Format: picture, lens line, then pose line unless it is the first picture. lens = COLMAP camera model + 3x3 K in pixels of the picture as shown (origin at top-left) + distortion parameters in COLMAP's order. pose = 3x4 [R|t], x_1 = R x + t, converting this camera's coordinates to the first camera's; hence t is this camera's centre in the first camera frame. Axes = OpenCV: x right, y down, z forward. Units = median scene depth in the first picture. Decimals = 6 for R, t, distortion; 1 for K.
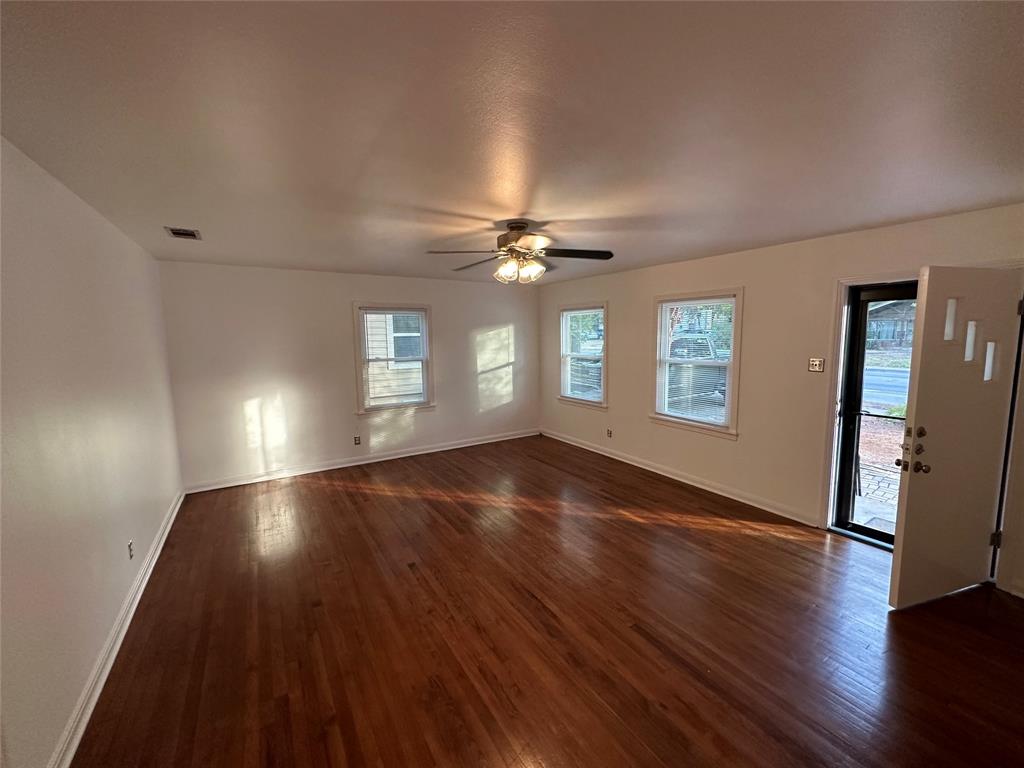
lens RADIAL K [[405.0, 0, 512.8], [0, 405.0, 381.7], [0, 0, 1]] dist [-0.001230, 0.000013]
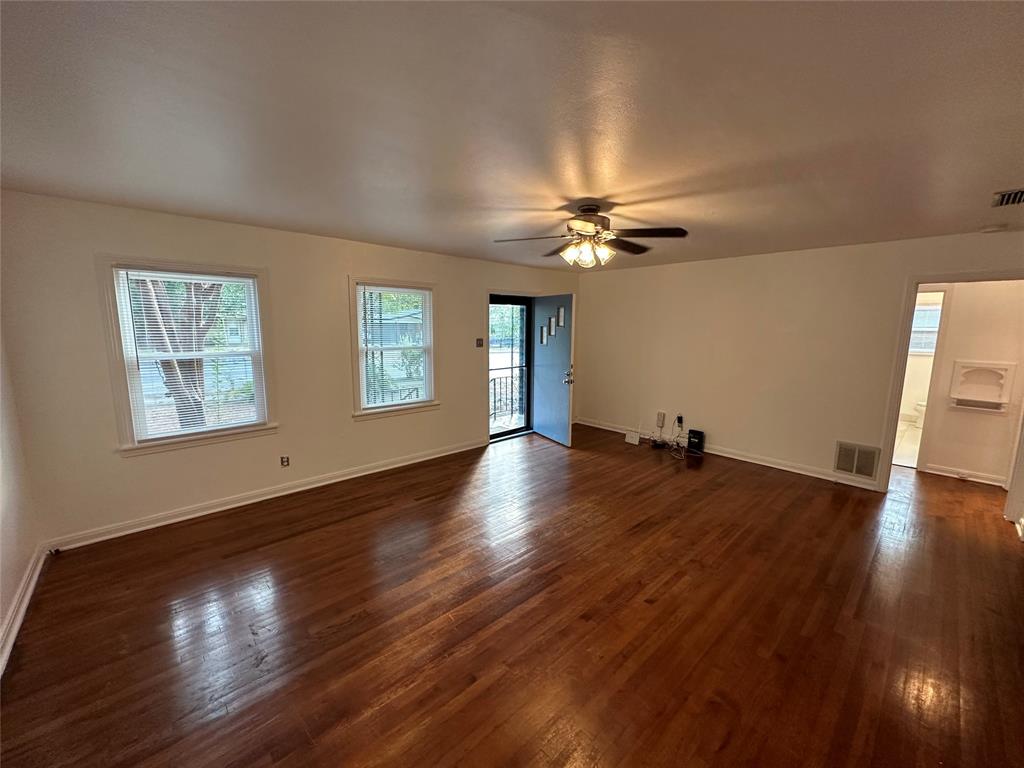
lens RADIAL K [[405.0, 0, 512.8], [0, 405.0, 381.7], [0, 0, 1]] dist [-0.001230, 0.000013]
pose [[-0.180040, -0.131758, 0.974795, -0.641358], [0.107657, 0.982396, 0.152669, -0.093121], [-0.977750, 0.132430, -0.162685, 0.921197]]
